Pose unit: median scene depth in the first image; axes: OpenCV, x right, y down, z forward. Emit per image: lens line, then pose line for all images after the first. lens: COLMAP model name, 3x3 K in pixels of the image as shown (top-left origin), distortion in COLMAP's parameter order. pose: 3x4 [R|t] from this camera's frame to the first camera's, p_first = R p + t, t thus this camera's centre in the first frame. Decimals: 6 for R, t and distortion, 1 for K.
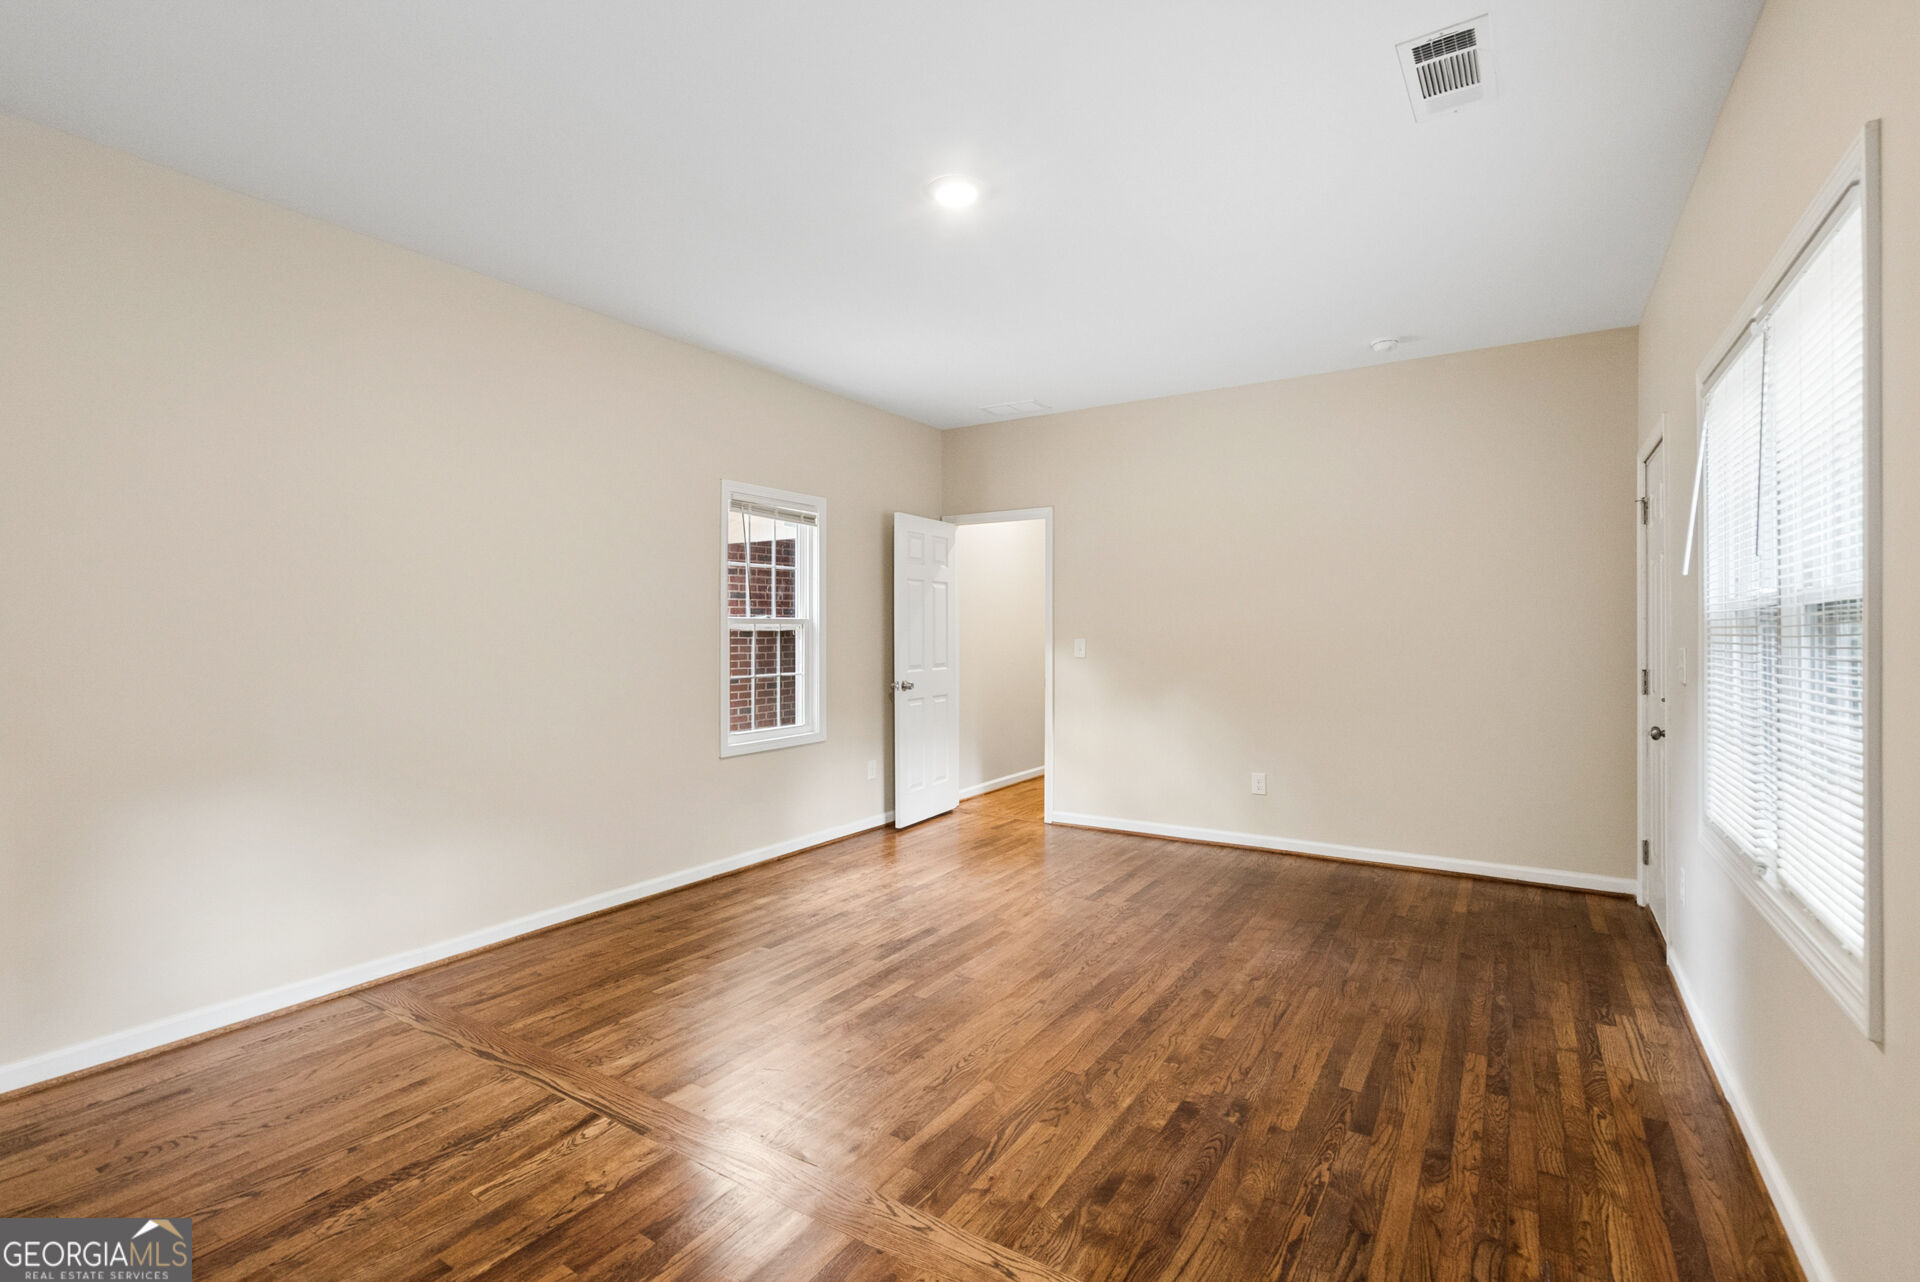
lens RADIAL K [[879.2, 0, 965.6], [0, 879.2, 638.6], [0, 0, 1]] dist [-0.000108, 0.001185]
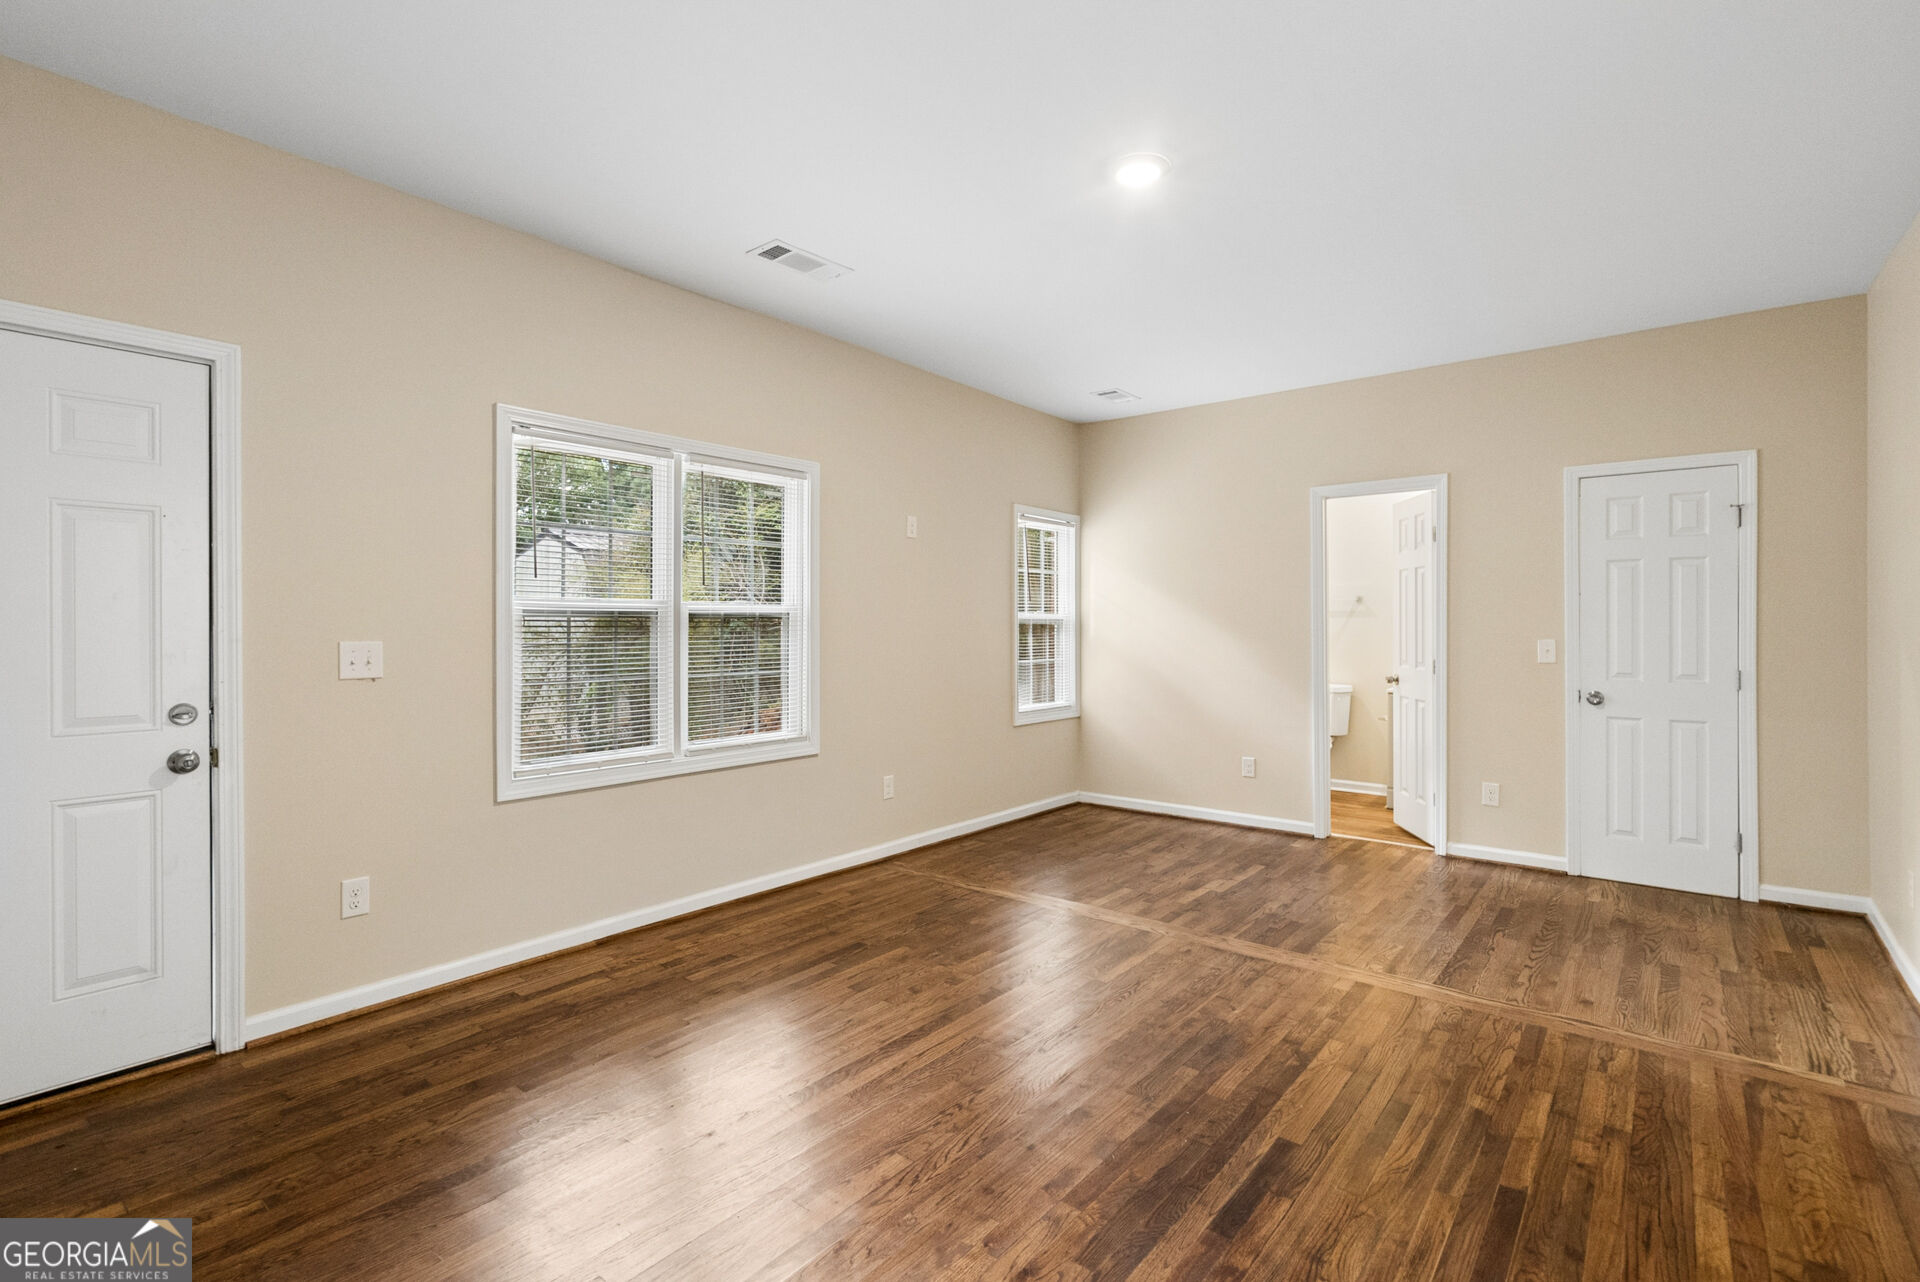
lens RADIAL K [[879.2, 0, 965.6], [0, 879.2, 638.6], [0, 0, 1]] dist [-0.000108, 0.001185]
pose [[-0.993230, 0.000196, 0.116164, 0.067808], [0.002754, 0.999757, 0.021856, -0.013788], [-0.116131, 0.022028, -0.992990, 2.049215]]
